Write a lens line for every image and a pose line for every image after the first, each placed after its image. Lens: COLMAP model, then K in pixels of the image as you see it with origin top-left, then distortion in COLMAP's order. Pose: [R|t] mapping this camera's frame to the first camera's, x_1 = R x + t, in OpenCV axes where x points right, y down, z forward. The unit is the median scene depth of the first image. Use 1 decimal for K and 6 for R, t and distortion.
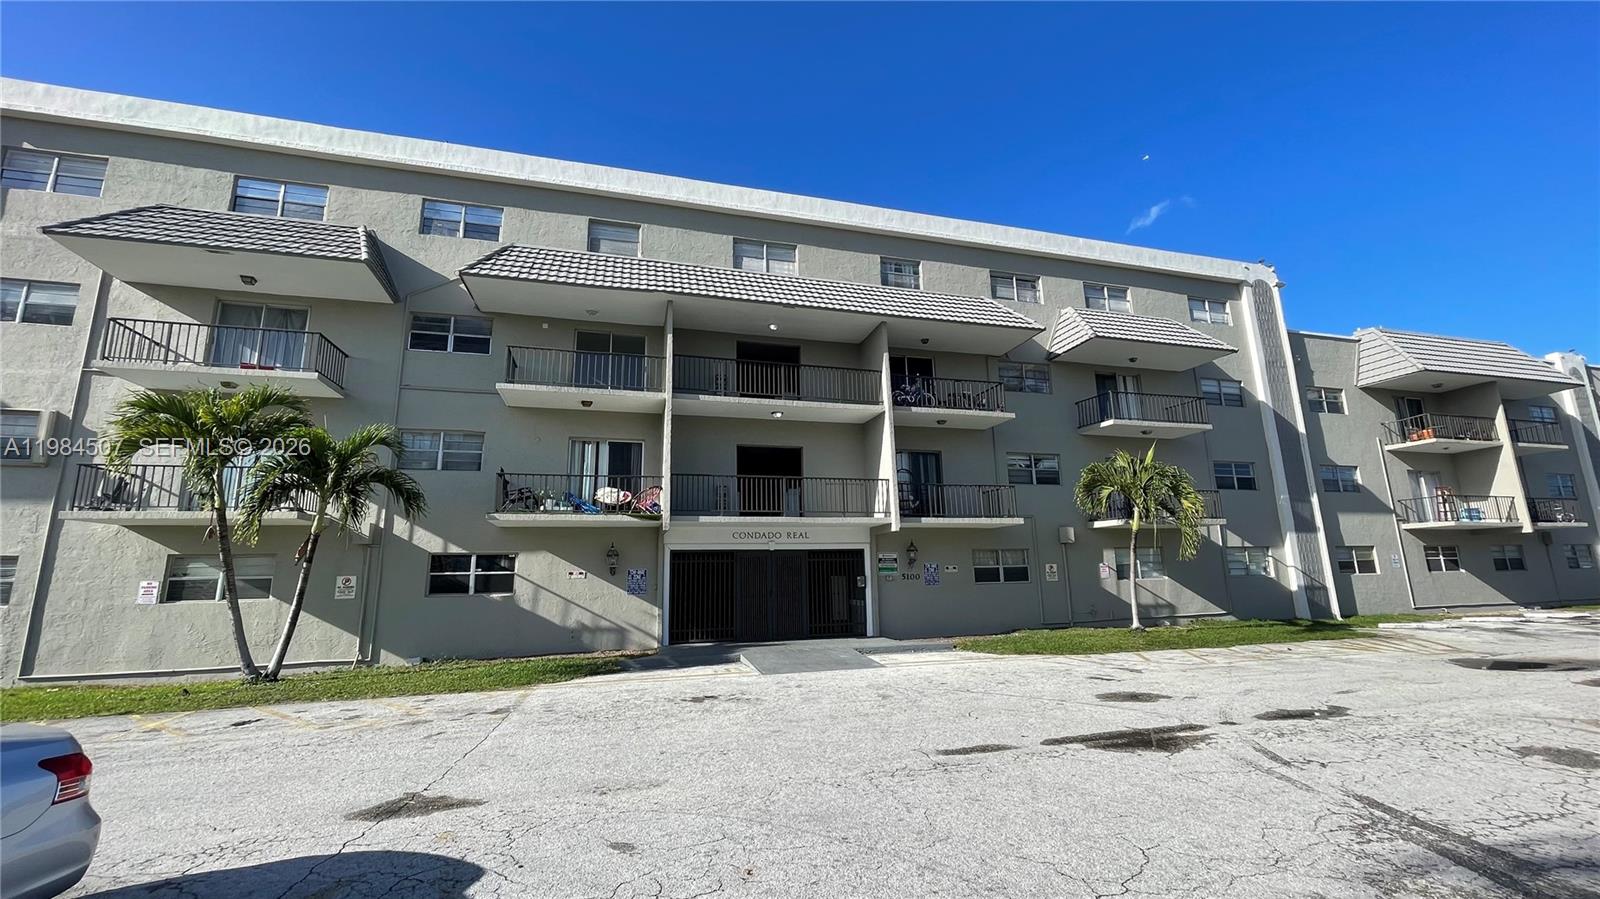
lens RADIAL K [[647.9, 0, 798.1], [0, 647.9, 453.0], [0, 0, 1]] dist [0.000238, -0.000081]
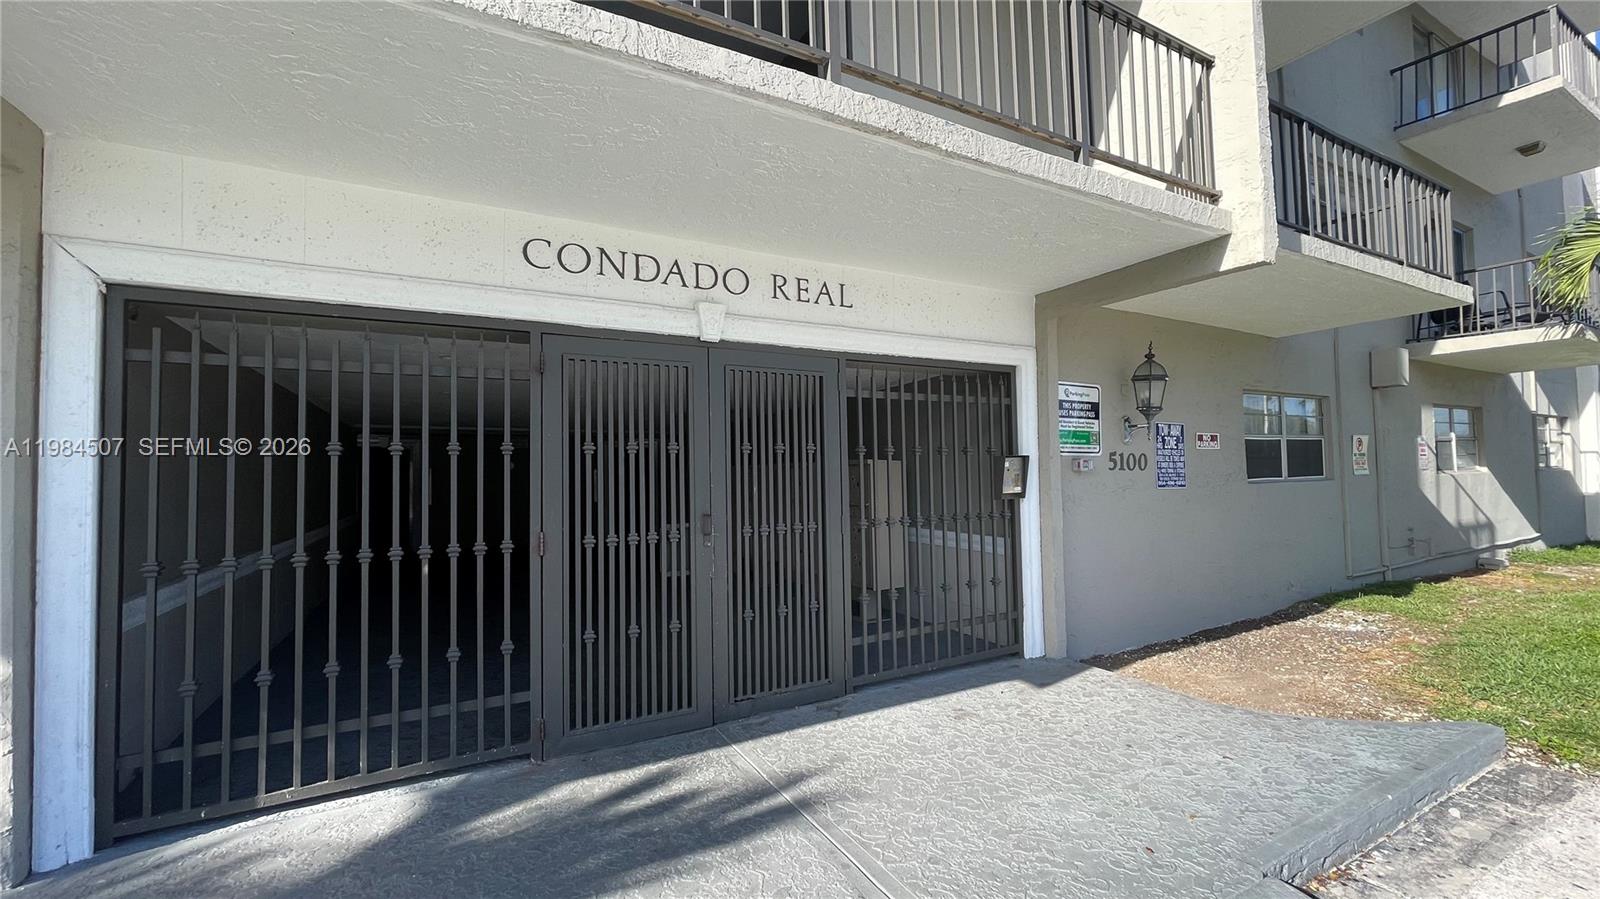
lens RADIAL K [[647.9, 0, 799.4], [0, 647.9, 442.4], [0, 0, 1]] dist [0.000238, -0.000081]
pose [[0.973004, 0.015490, 0.230267, -0.058693], [-0.051686, 0.987028, 0.152004, 0.141778], [-0.224926, -0.159802, 0.961183, 0.733920]]
